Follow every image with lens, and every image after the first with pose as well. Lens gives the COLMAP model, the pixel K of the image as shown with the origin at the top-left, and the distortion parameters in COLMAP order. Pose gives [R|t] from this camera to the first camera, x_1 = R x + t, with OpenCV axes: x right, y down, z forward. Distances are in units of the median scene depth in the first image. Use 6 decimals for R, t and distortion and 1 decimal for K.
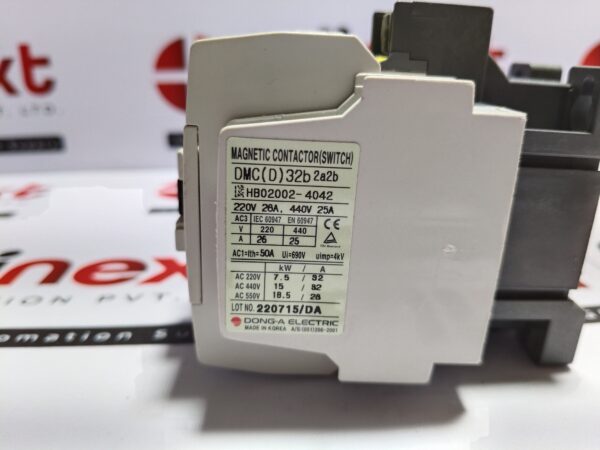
lens RADIAL K [[464.2, 0, 297.6], [0, 464.2, 223.7], [0, 0, 1]] dist [-0.011451, -0.071167]
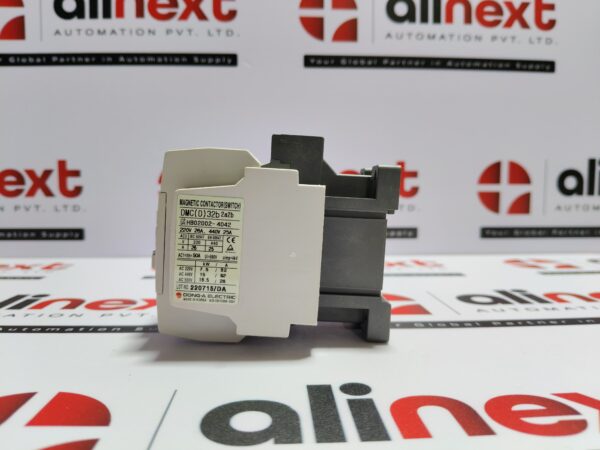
lens RADIAL K [[464.2, 0, 307.4], [0, 464.2, 239.8], [0, 0, 1]] dist [-0.011451, -0.071167]
pose [[0.999874, 0.015328, 0.004017, 0.261071], [-0.013961, 0.972094, -0.234175, 0.302826], [-0.007495, 0.234090, 0.972186, -0.593456]]
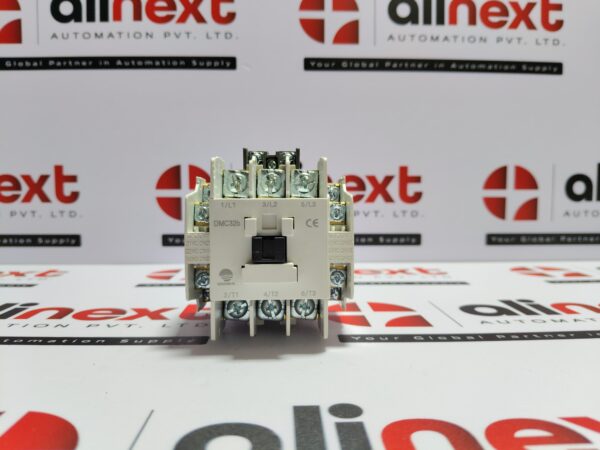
lens RADIAL K [[464.2, 0, 307.8], [0, 464.2, 237.2], [0, 0, 1]] dist [-0.011451, -0.071167]
pose [[0.999777, 0.016640, -0.012981, 0.310712], [-0.019347, 0.968381, -0.248723, 0.272107], [0.008432, 0.248919, 0.968488, -0.524781]]
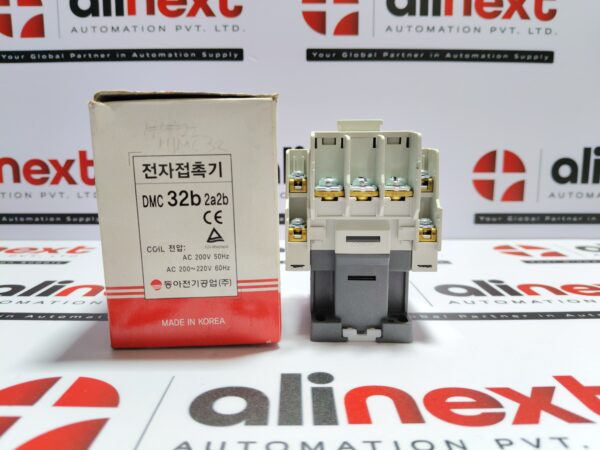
lens RADIAL K [[464.2, 0, 311.2], [0, 464.2, 236.2], [0, 0, 1]] dist [-0.011451, -0.071167]
pose [[0.999052, 0.023985, -0.036328, 0.400238], [-0.029560, 0.986406, -0.161647, 0.198670], [0.031958, 0.162567, 0.986180, -0.826657]]
